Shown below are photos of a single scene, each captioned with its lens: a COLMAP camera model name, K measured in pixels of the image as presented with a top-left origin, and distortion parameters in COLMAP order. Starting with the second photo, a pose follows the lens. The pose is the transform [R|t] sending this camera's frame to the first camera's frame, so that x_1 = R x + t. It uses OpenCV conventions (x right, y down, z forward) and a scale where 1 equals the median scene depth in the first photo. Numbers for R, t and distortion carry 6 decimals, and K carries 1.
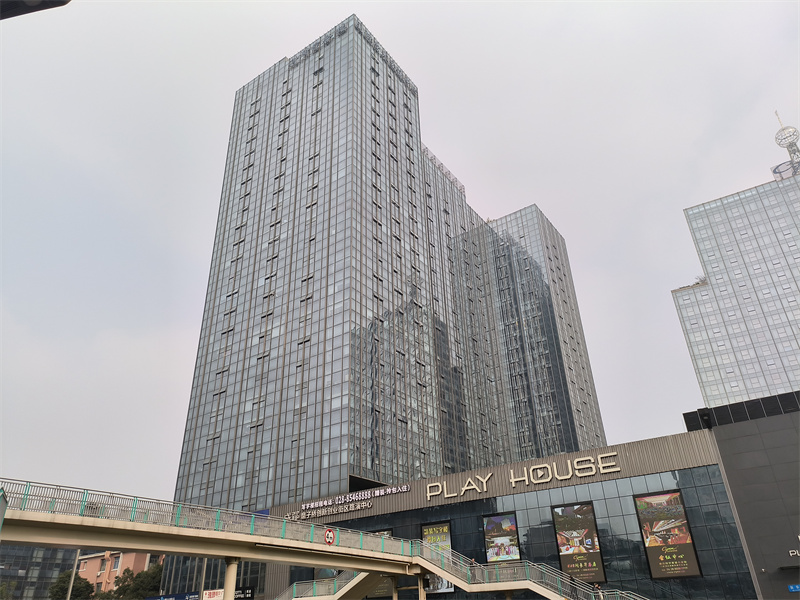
lens RADIAL K [[580.6, 0, 402.5], [0, 580.6, 295.4], [0, 0, 1]] dist [0.058033, -0.033767]
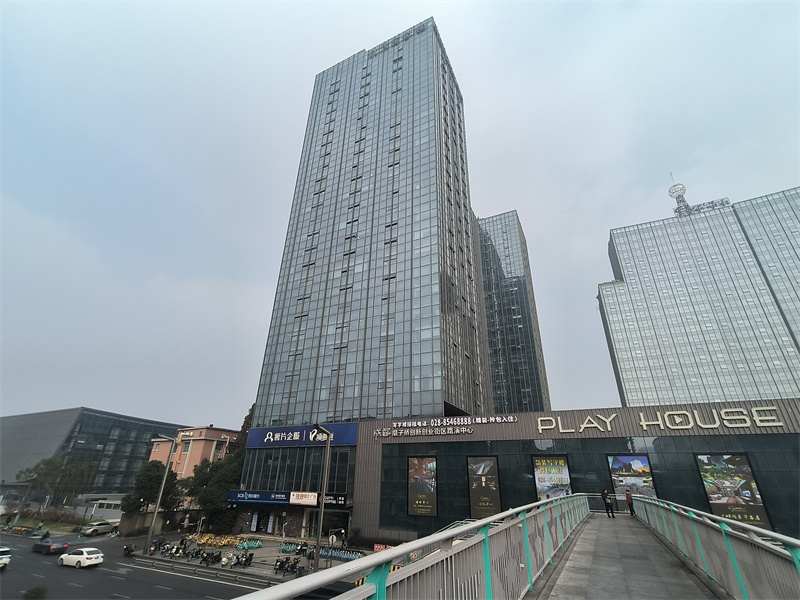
lens RADIAL K [[368.0, 0, 400.9], [0, 368.0, 304.2], [0, 0, 1]] dist [0.006795, -0.000087]
pose [[0.986691, 0.111813, 0.118060, -0.210495], [-0.119293, 0.991146, 0.058296, 0.079738], [-0.110497, -0.071604, 0.991294, 0.273369]]
